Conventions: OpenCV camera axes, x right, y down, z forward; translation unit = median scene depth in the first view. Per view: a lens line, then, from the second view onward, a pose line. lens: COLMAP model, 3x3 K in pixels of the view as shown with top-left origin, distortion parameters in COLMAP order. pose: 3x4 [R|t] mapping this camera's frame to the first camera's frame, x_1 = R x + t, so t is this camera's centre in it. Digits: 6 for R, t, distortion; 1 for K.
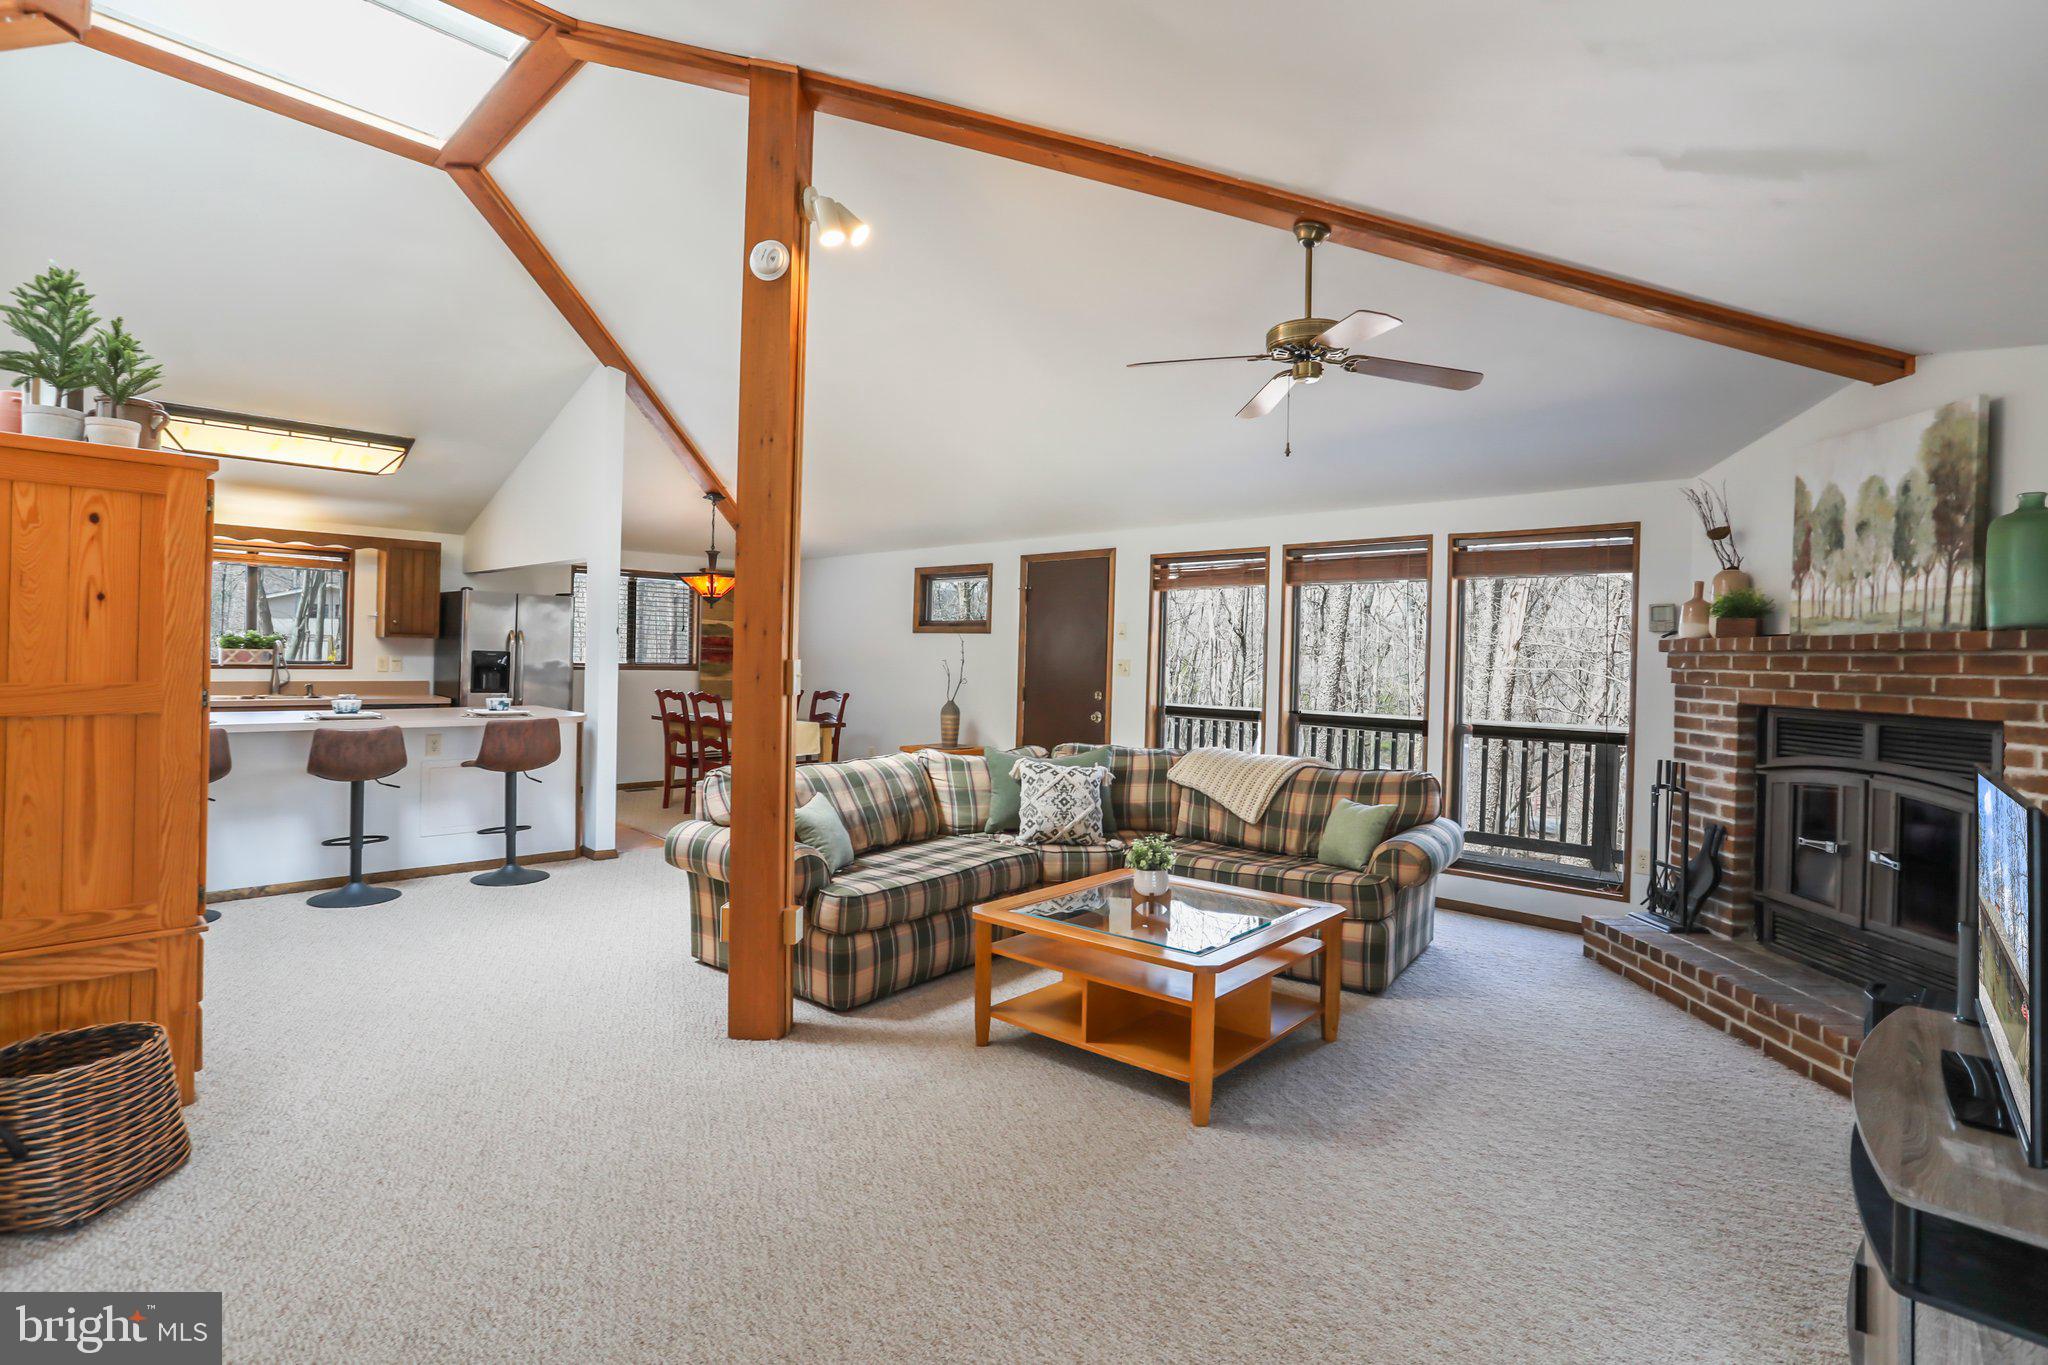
lens RADIAL K [[992.1, 0, 1022.1], [0, 992.1, 660.1], [0, 0, 1]] dist [-0.052288, 0.023687]
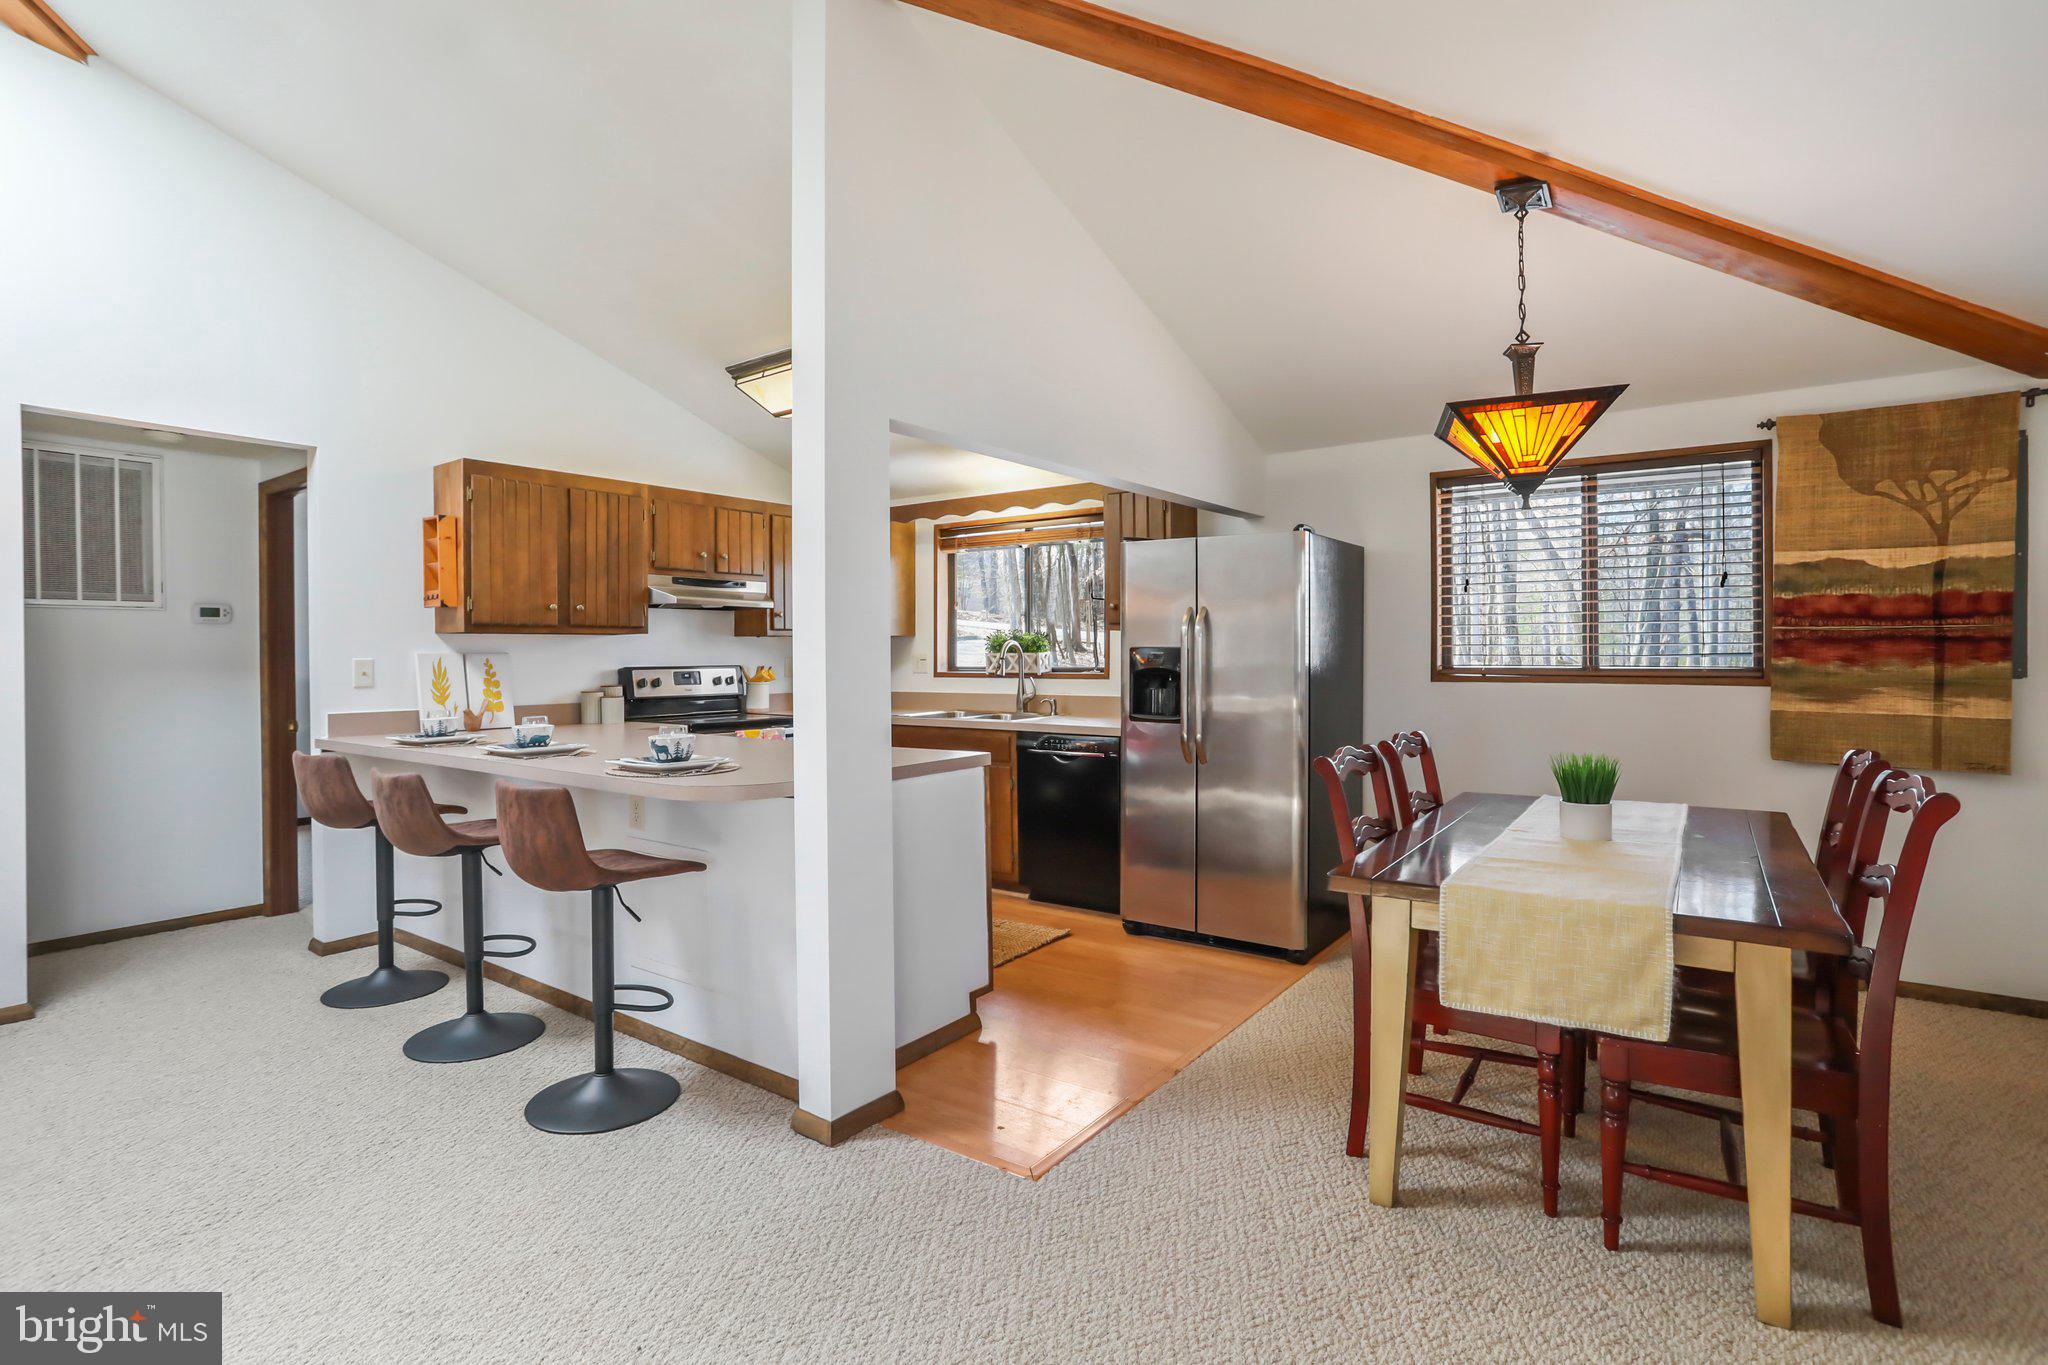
lens RADIAL K [[992.1, 0, 1022.1], [0, 992.1, 660.1], [0, 0, 1]] dist [-0.052288, 0.023687]
pose [[0.154619, -0.016681, -0.987833, 0.002864], [0.004655, 0.999859, -0.016156, 0.010528], [0.987963, -0.002101, 0.154675, 1.270224]]
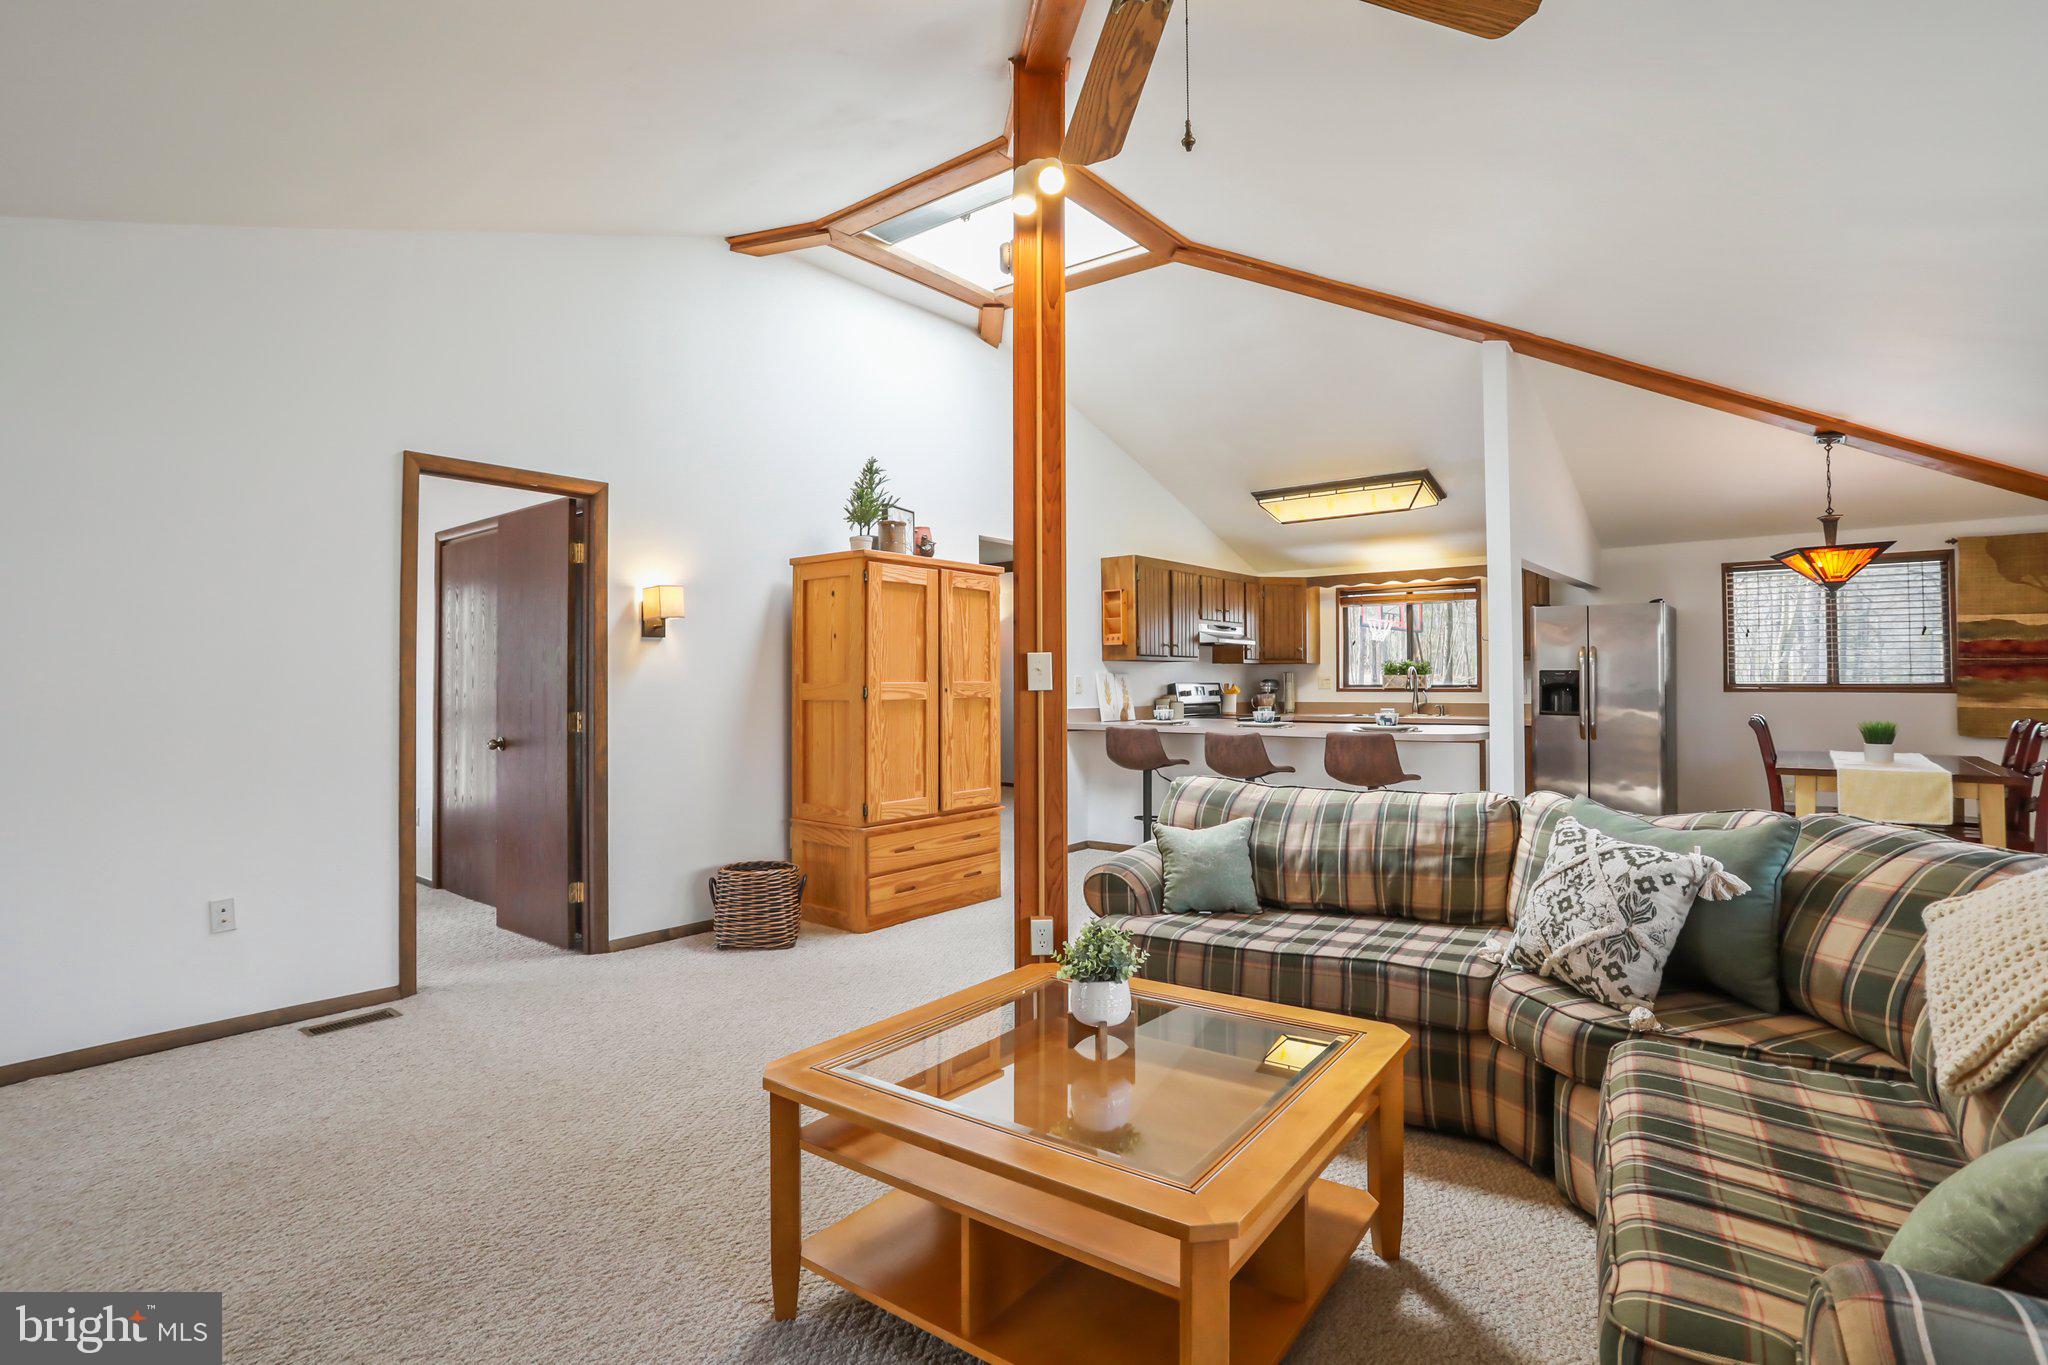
lens RADIAL K [[992.1, 0, 1022.1], [0, 992.1, 660.1], [0, 0, 1]] dist [-0.052288, 0.023687]
pose [[0.092435, -0.044216, -0.994737, 0.501360], [0.000687, 0.999016, -0.044342, 0.033035], [0.995718, 0.003415, 0.092374, 0.617831]]
